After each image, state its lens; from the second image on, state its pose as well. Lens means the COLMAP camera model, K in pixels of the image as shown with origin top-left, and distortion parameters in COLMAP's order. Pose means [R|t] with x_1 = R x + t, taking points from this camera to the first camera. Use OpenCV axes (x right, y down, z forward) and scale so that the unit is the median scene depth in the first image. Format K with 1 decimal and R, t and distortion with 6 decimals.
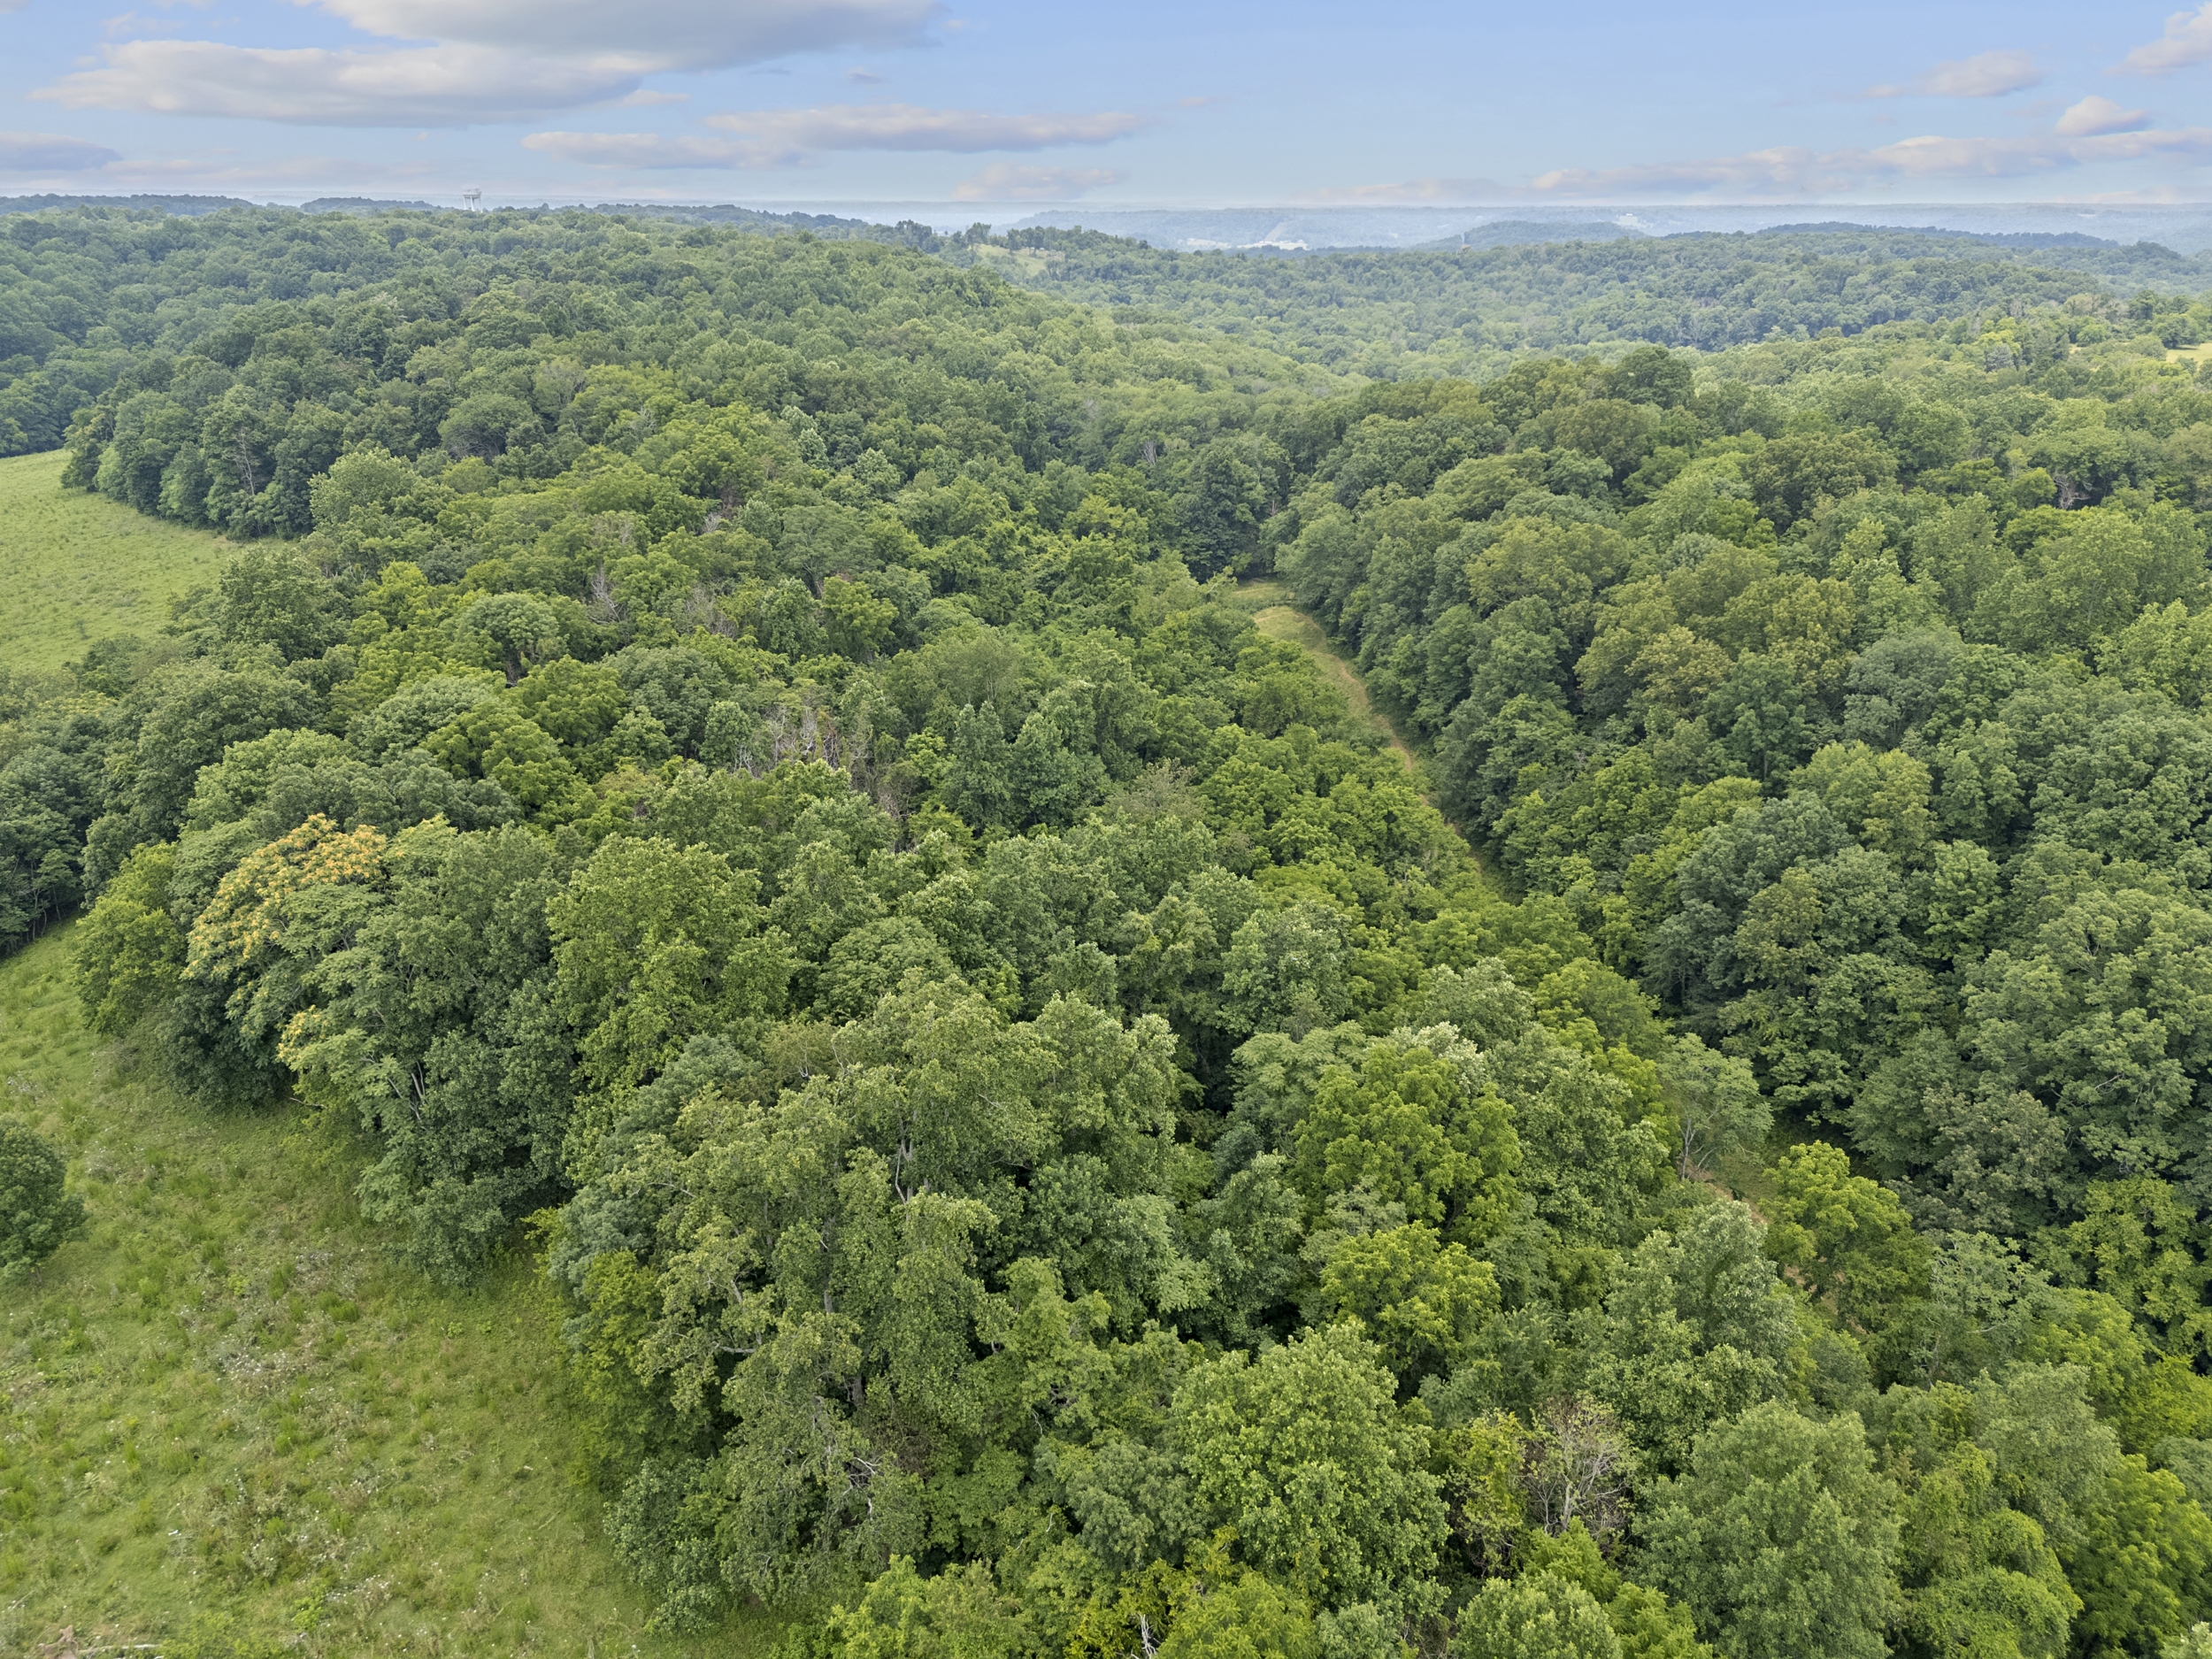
lens RADIAL K [[1643.6, 0, 1106.0], [0, 1643.6, 829.5], [0, 0, 1]] dist [0.074993, -0.075831]
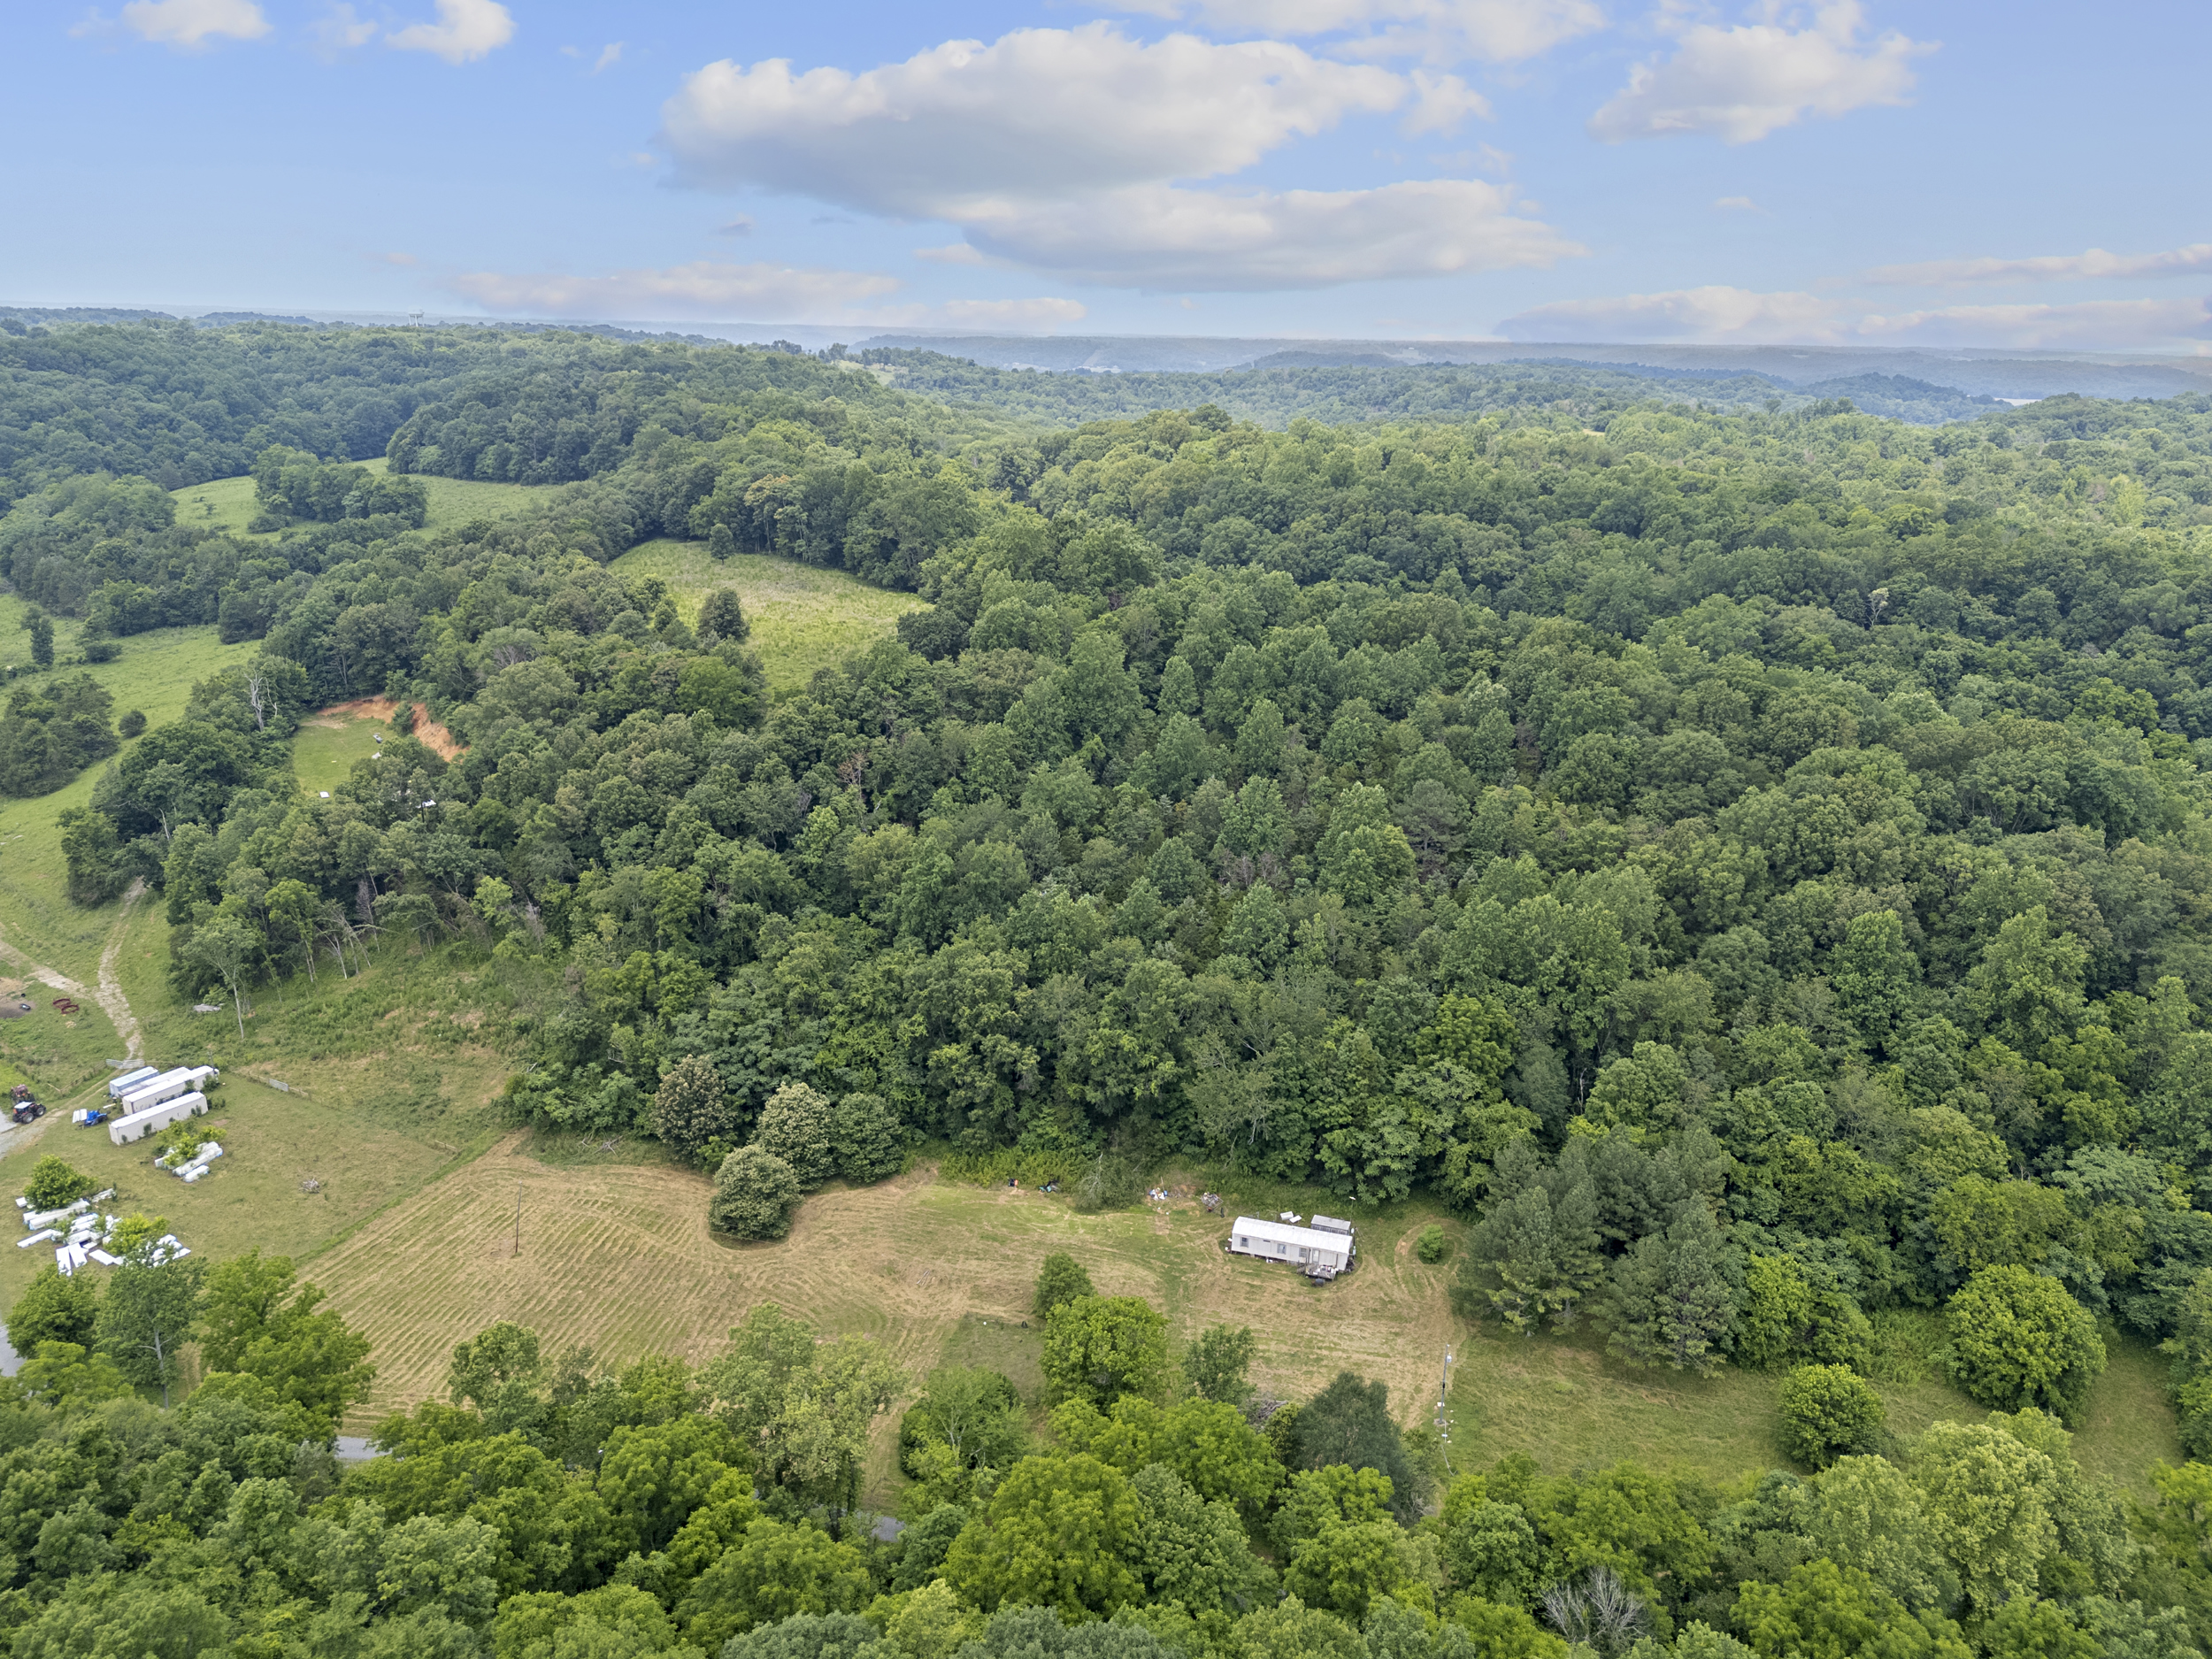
lens RADIAL K [[1643.6, 0, 1106.0], [0, 1643.6, 829.5], [0, 0, 1]] dist [0.074993, -0.075831]
pose [[0.995028, -0.013859, 0.098625, -0.004558], [0.020521, 0.997552, -0.066856, 0.092679], [-0.097457, 0.068548, 0.992876, -0.247613]]
